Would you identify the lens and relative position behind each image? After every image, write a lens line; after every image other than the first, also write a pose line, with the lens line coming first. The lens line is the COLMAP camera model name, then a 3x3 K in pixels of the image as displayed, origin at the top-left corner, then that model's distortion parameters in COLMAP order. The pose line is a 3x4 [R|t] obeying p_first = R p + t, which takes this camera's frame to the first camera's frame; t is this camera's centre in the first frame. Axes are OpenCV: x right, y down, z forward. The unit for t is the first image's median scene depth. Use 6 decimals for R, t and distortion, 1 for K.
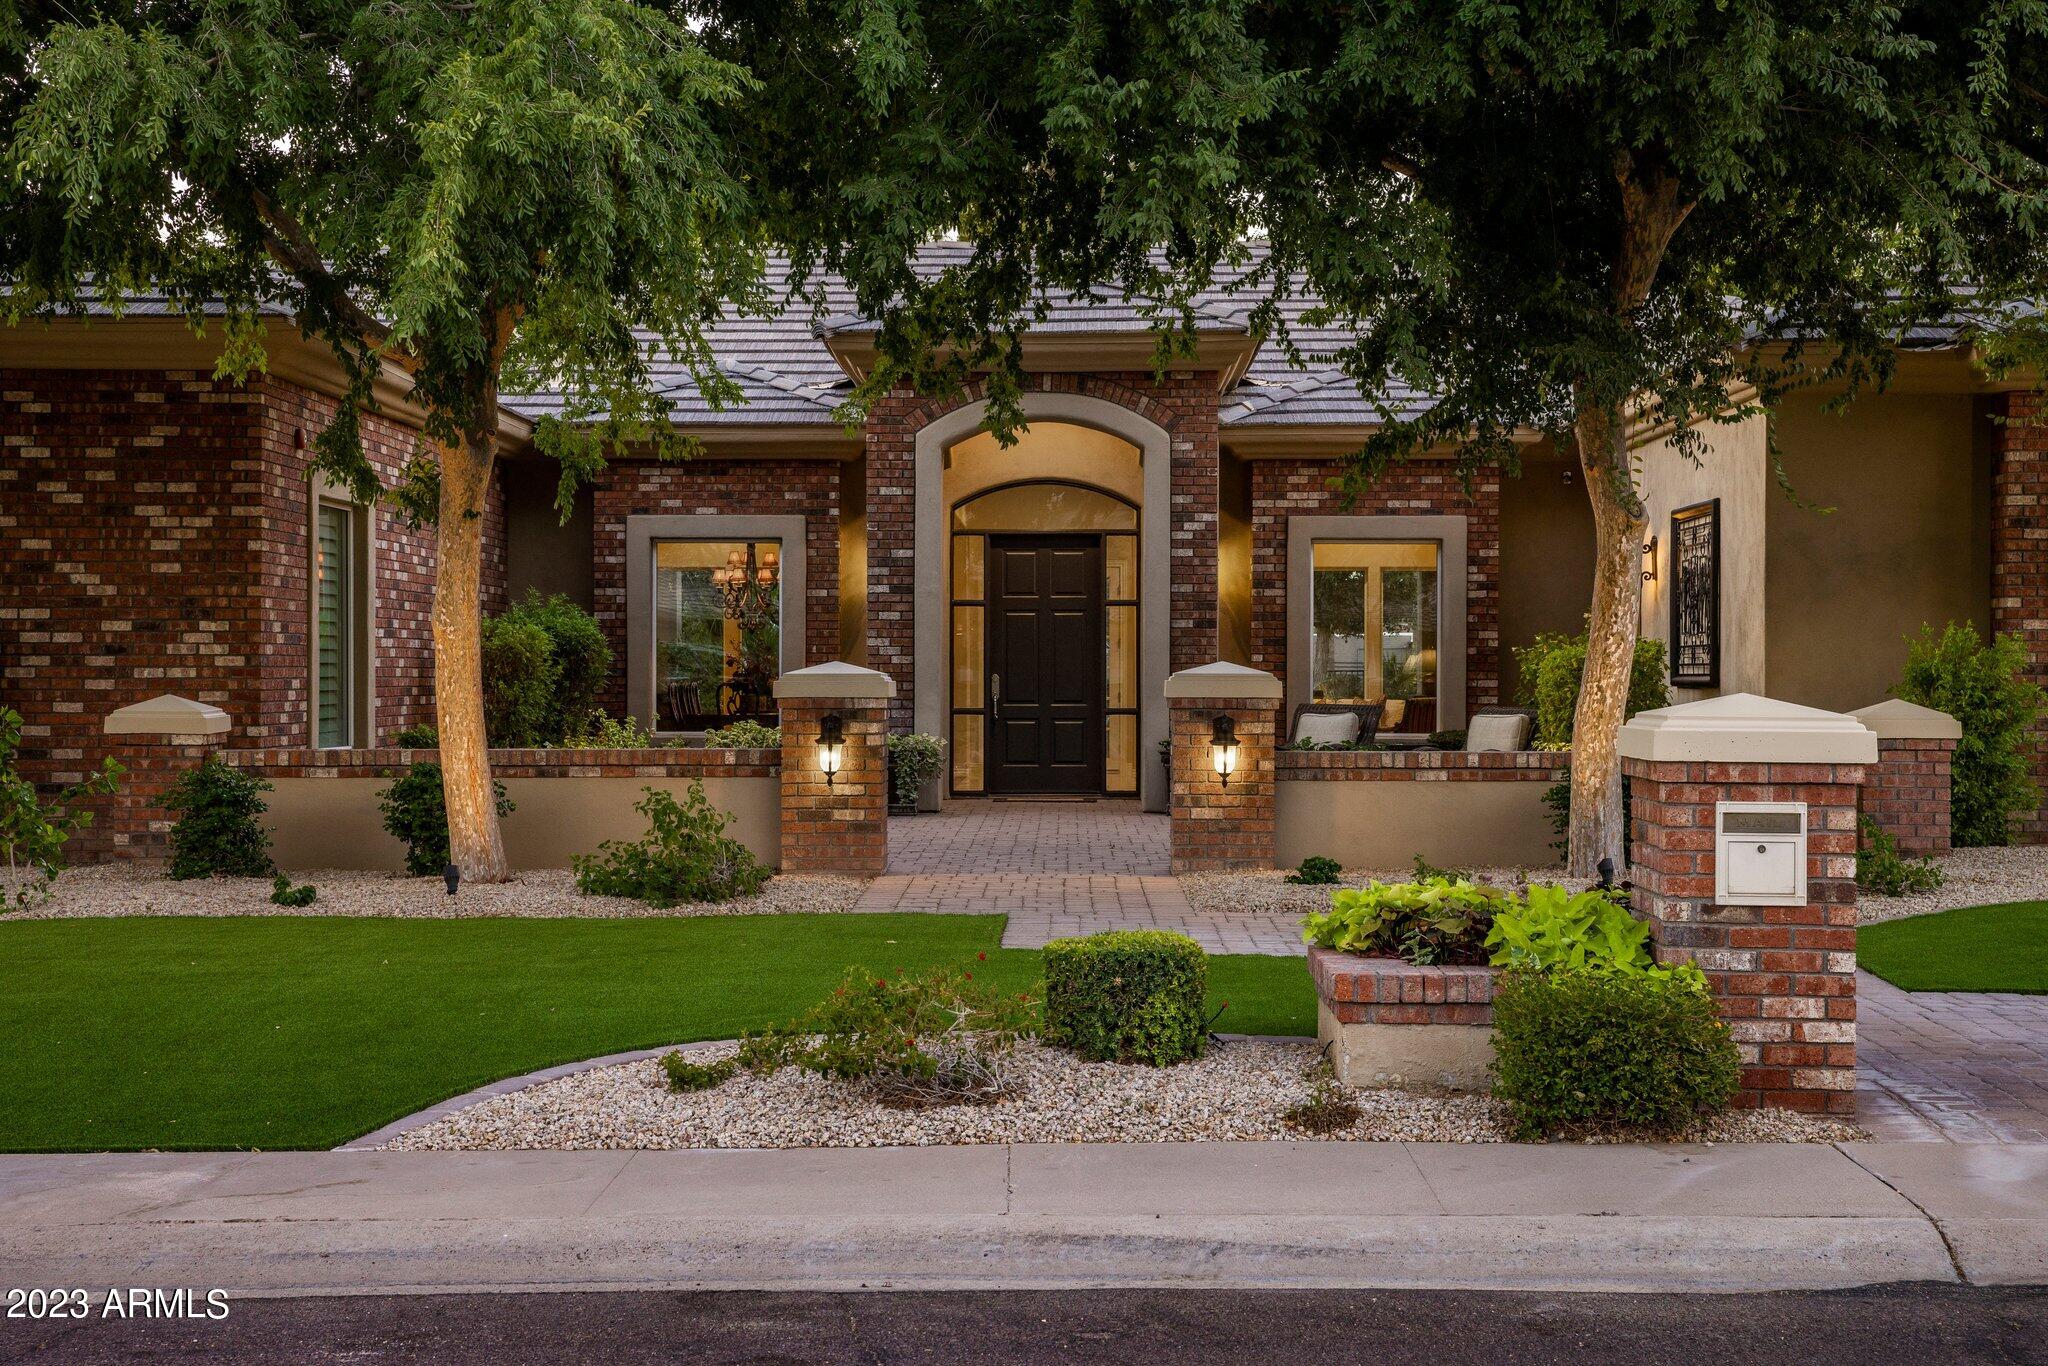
lens RADIAL K [[3368.7, 0, 1022.8], [0, 3368.7, 681.1], [0, 0, 1]] dist [0.028642, 0.000000]
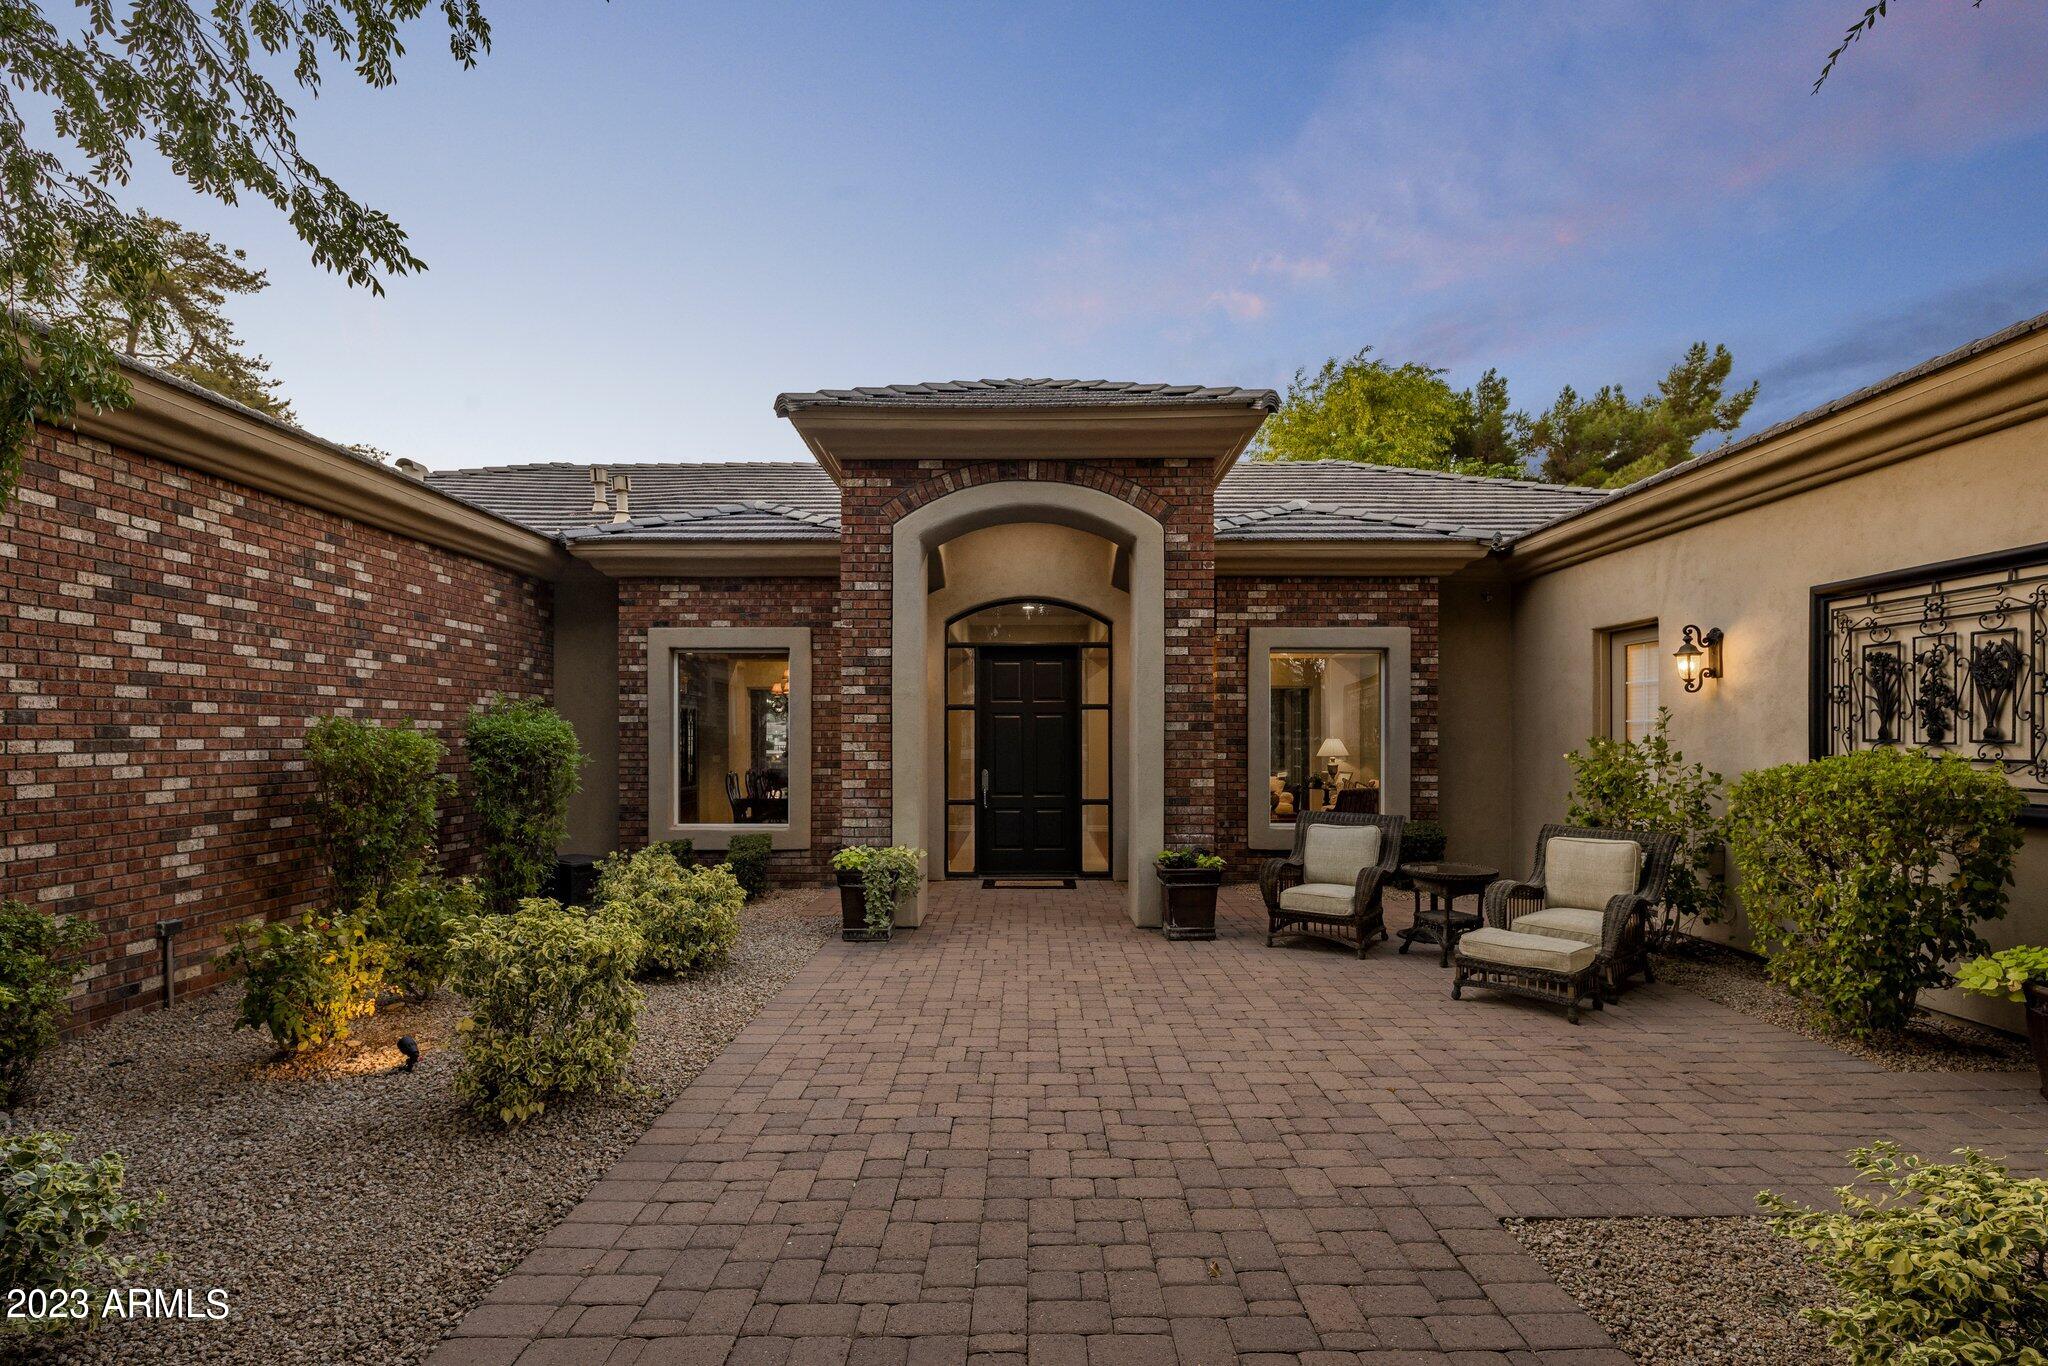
lens RADIAL K [[1012.9, 0, 1021.5], [0, 1012.9, 694.3], [0, 0, 1]] dist [-0.002082, -0.000184]
pose [[0.999965, -0.002044, 0.008173, 0.001476], [0.002395, 0.999067, -0.043114, -0.012997], [-0.008078, 0.043132, 0.999037, 0.670152]]
